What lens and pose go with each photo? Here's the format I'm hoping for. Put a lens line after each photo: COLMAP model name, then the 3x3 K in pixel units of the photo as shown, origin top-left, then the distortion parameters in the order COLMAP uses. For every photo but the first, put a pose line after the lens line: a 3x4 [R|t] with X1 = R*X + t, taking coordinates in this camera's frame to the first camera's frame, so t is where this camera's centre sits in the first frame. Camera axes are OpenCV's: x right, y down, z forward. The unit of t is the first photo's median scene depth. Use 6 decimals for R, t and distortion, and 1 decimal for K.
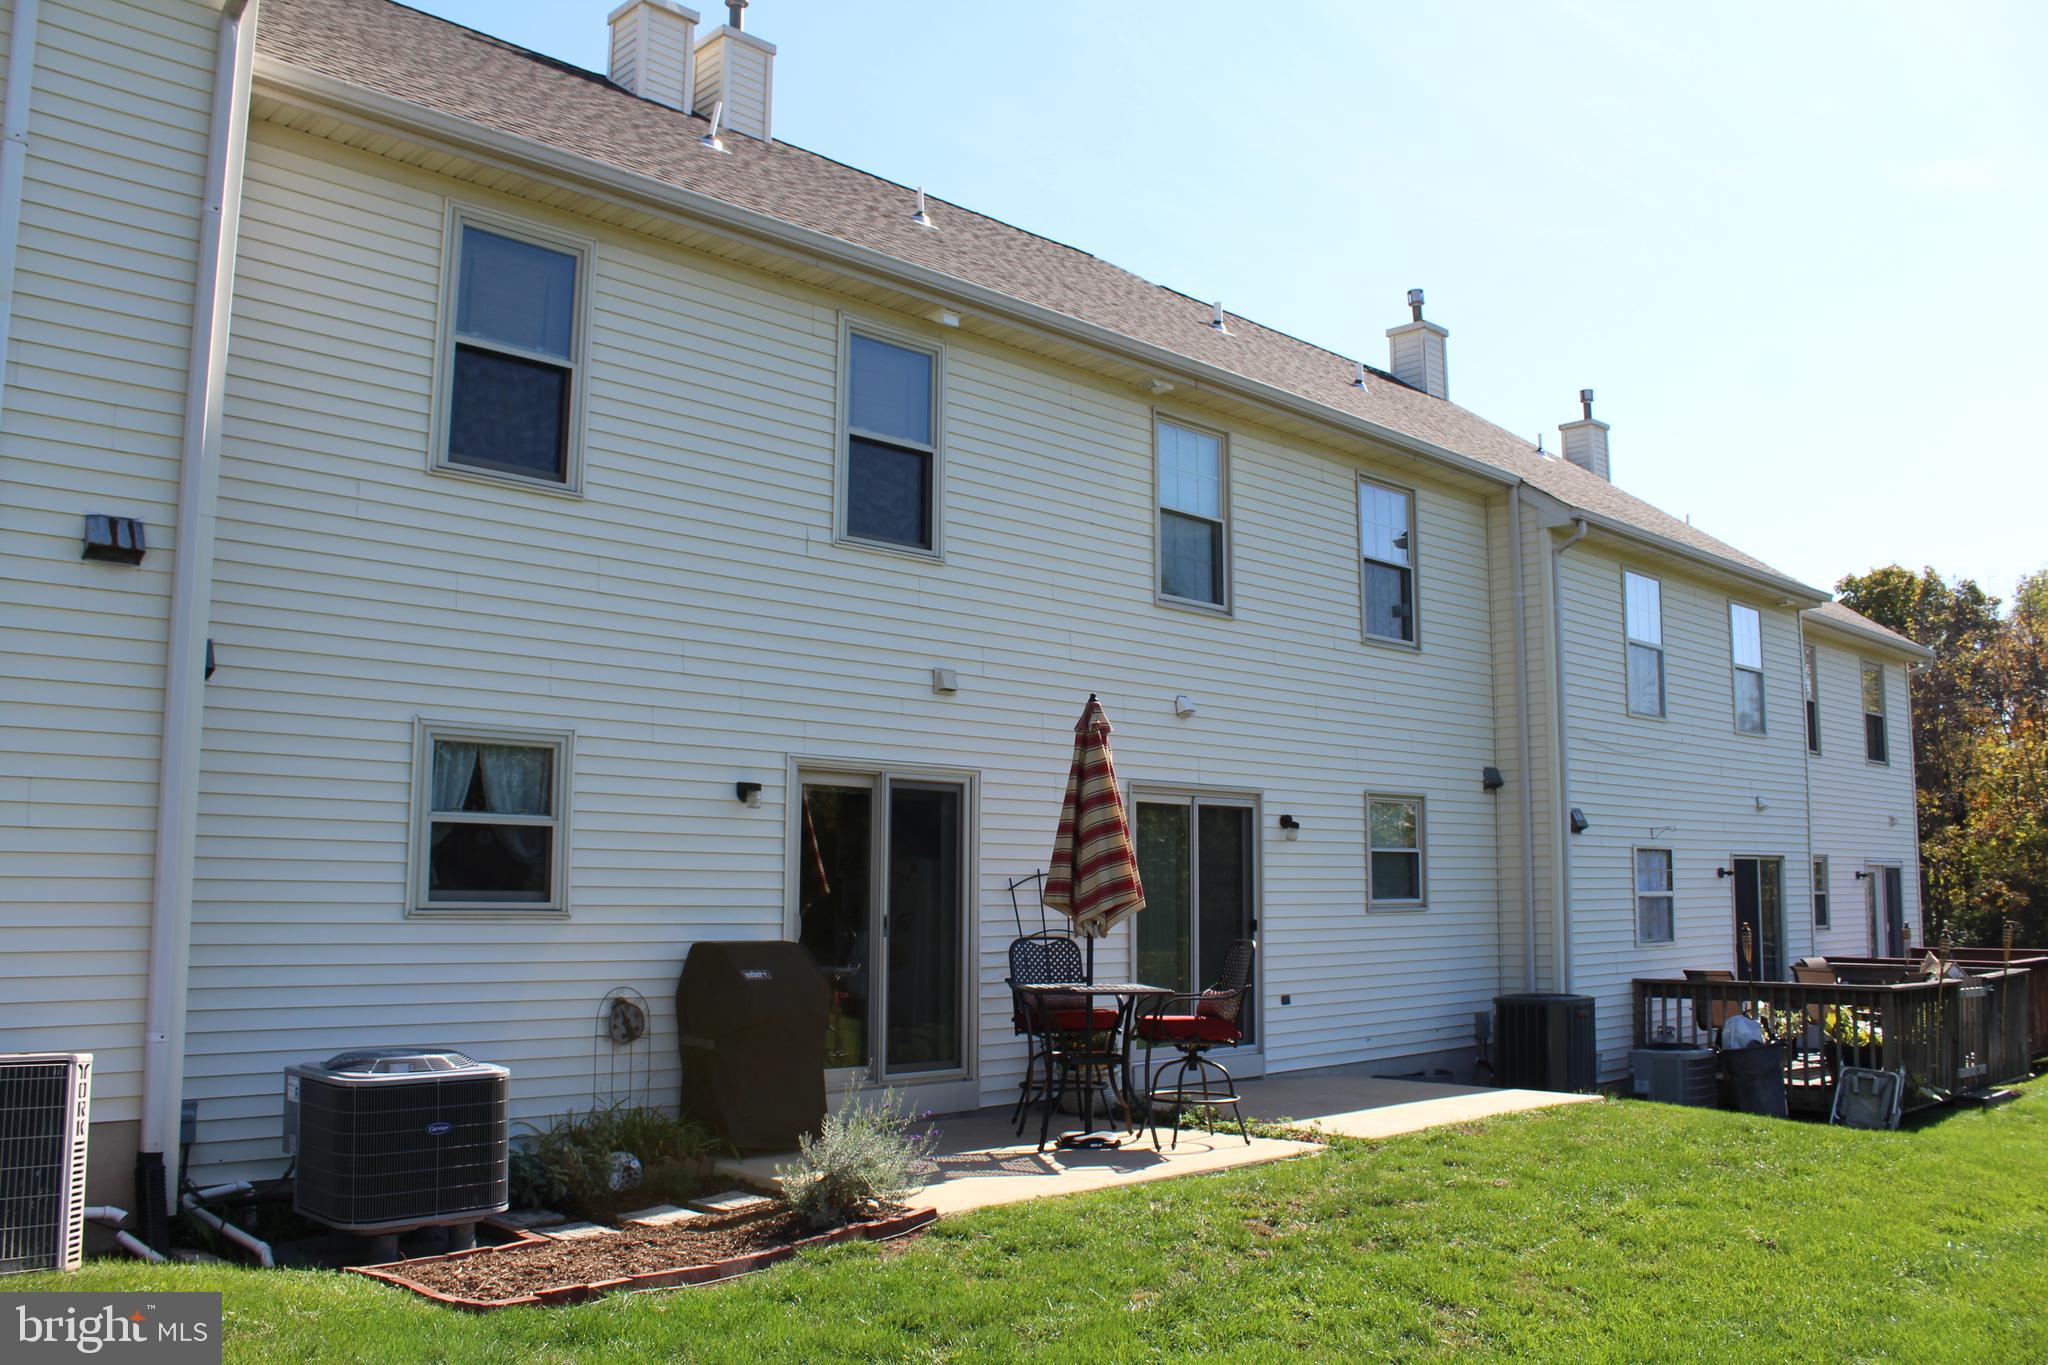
lens RADIAL K [[1722.0, 0, 1026.9], [0, 1722.0, 639.3], [0, 0, 1]] dist [-0.171799, 0.154961]
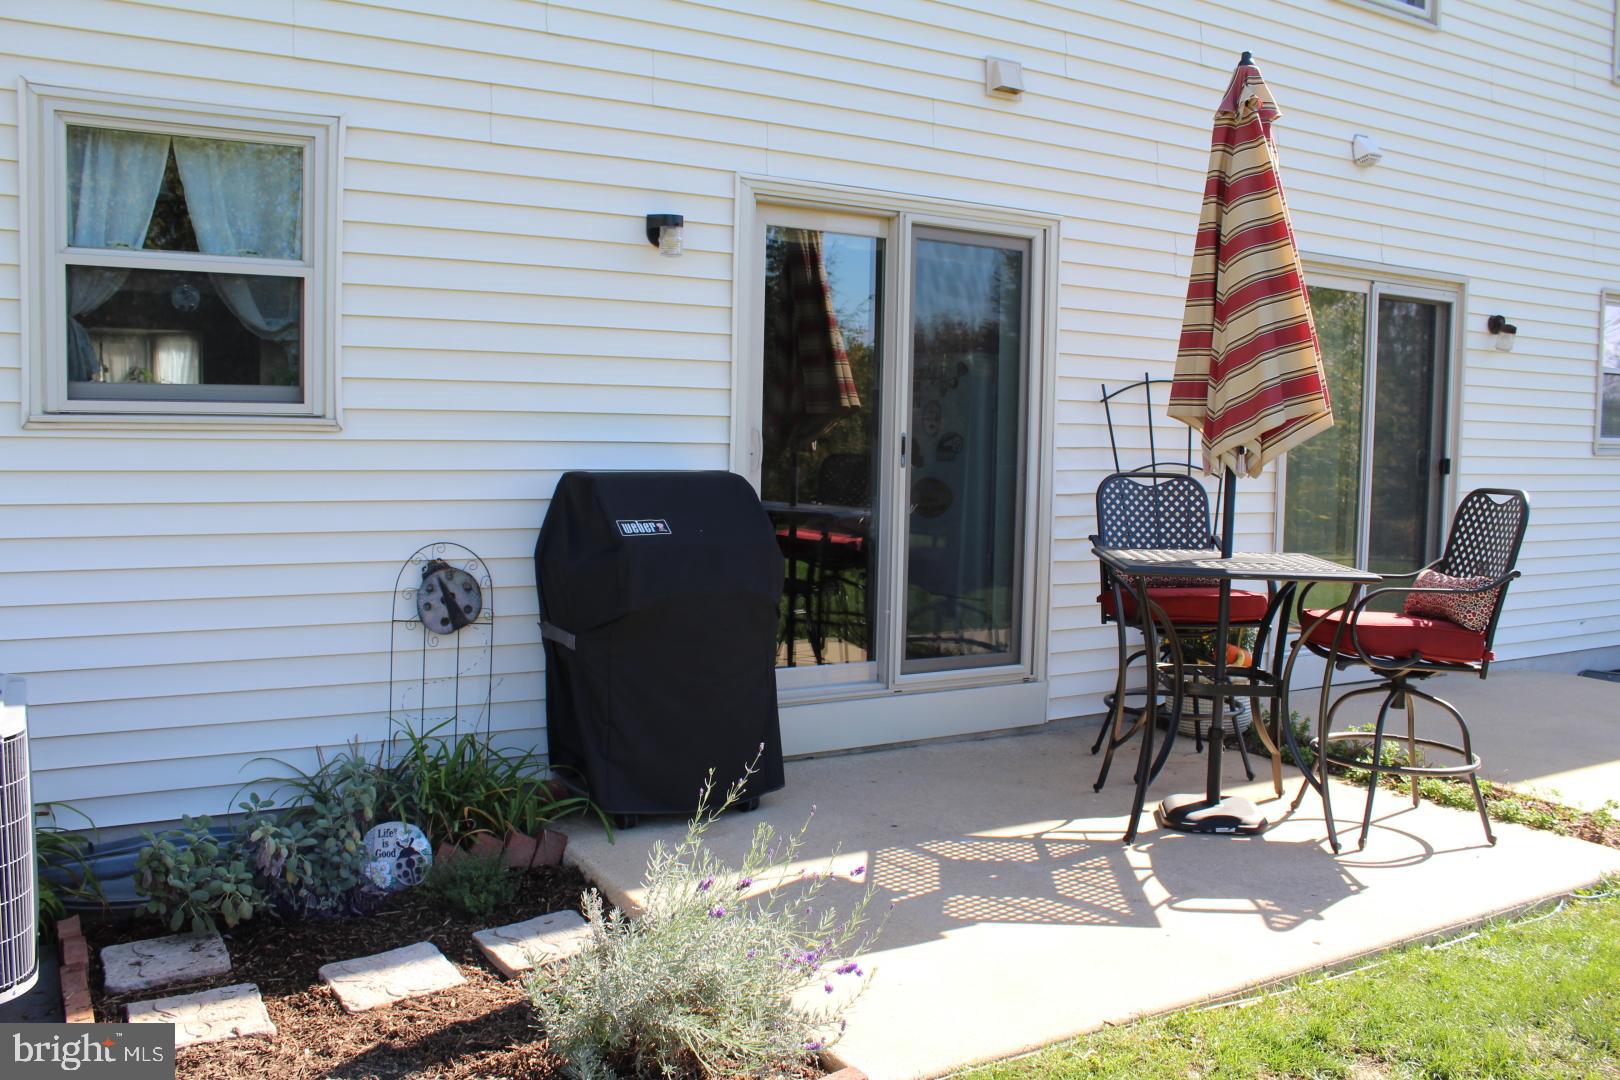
lens RADIAL K [[1362.1, 0, 812.3], [0, 1362.1, 505.8], [0, 0, 1]] dist [-0.171799, 0.154961]
pose [[0.970904, 0.030877, -0.237469, 0.007327], [0.017162, 0.980131, 0.197606, 0.090170], [0.238853, -0.195931, 0.951084, 0.525243]]
